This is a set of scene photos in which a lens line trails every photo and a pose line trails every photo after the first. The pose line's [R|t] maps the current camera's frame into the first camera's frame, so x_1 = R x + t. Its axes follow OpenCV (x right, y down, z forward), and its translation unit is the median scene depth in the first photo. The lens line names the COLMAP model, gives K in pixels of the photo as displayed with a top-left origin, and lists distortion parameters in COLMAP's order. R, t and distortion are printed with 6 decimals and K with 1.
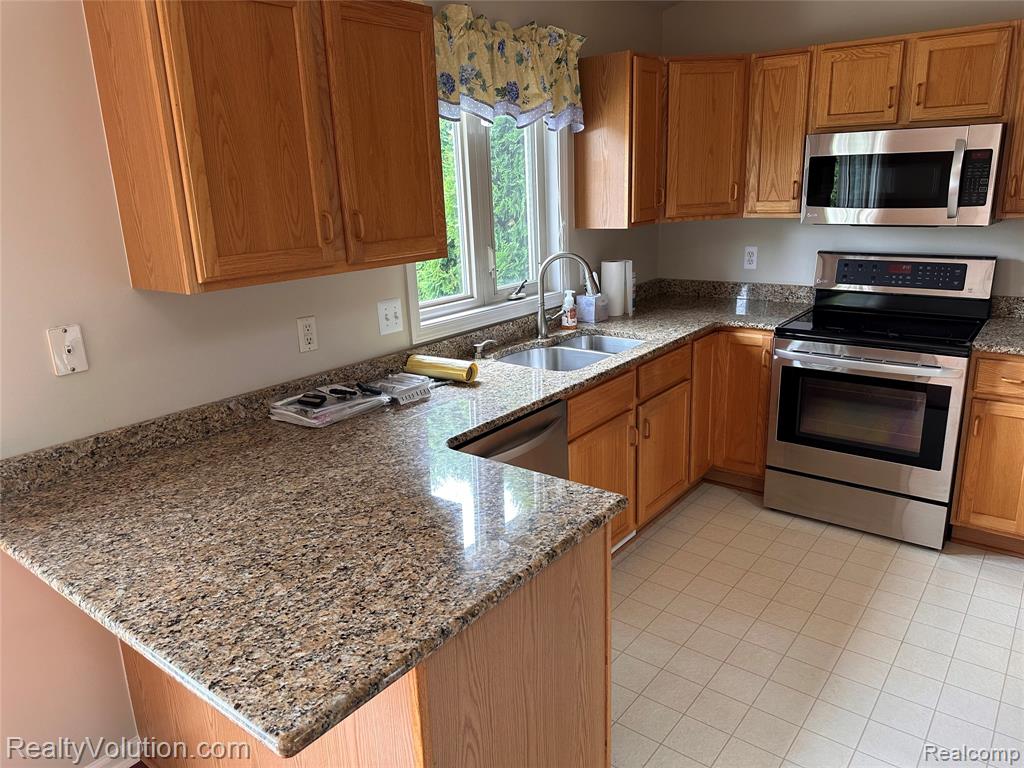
lens RADIAL K [[730.2, 0, 510.6], [0, 730.2, 373.3], [0, 0, 1]] dist [0.042276, -0.061299]
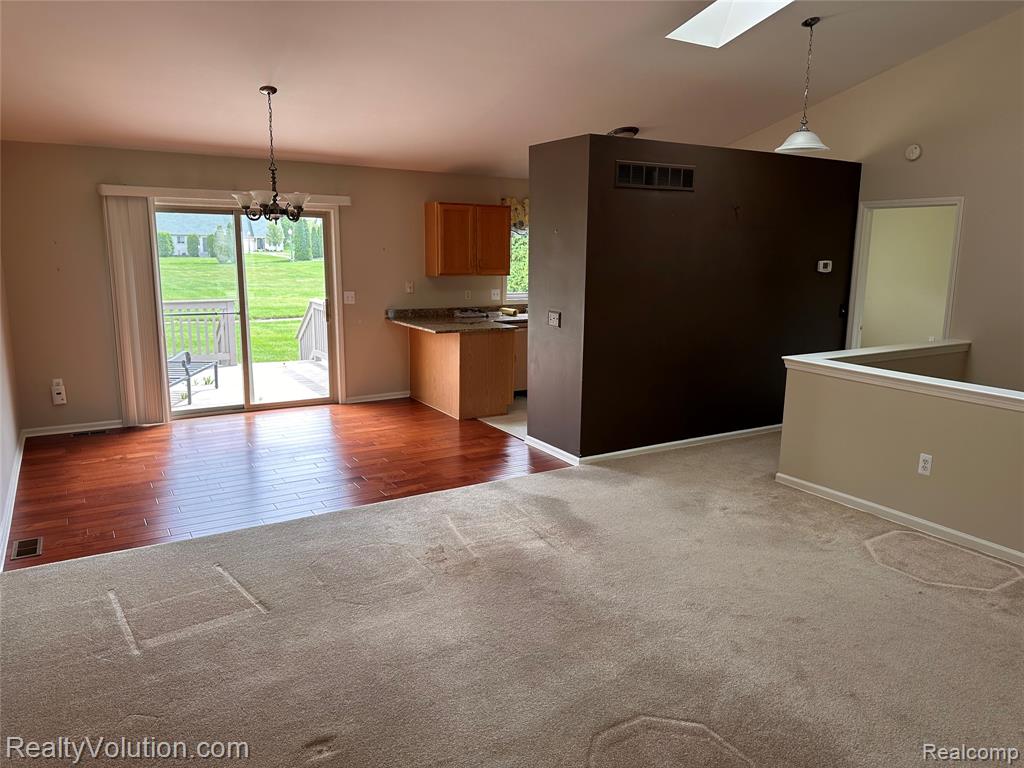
lens RADIAL K [[721.0, 0, 511.8], [0, 721.0, 373.6], [0, 0, 1]] dist [0.151789, -0.220444]
pose [[0.937177, 0.100398, -0.334095, 0.852105], [-0.129745, 0.989304, -0.066657, 0.400519], [0.323829, 0.105817, 0.940179, -1.637783]]
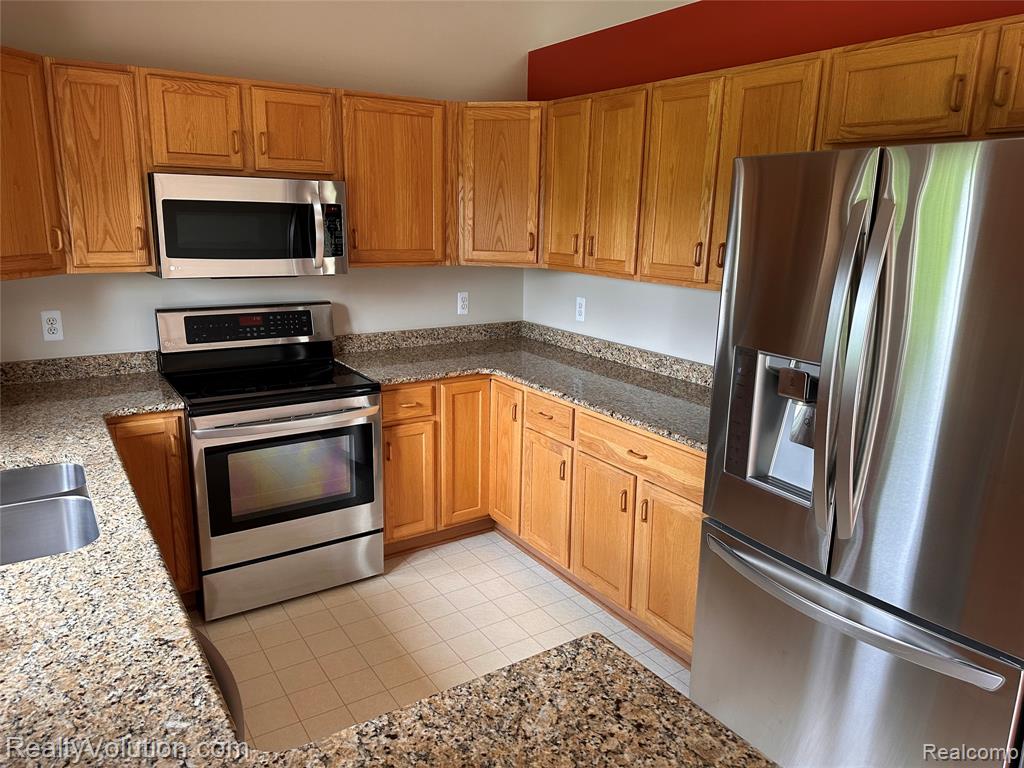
lens RADIAL K [[721.0, 0, 511.8], [0, 721.0, 373.6], [0, 0, 1]] dist [0.151789, -0.220444]
pose [[0.324707, -0.164547, 0.931391, -0.296422], [0.217398, 0.971368, 0.095819, -0.102699], [-0.920491, 0.171370, 0.351183, 0.397495]]
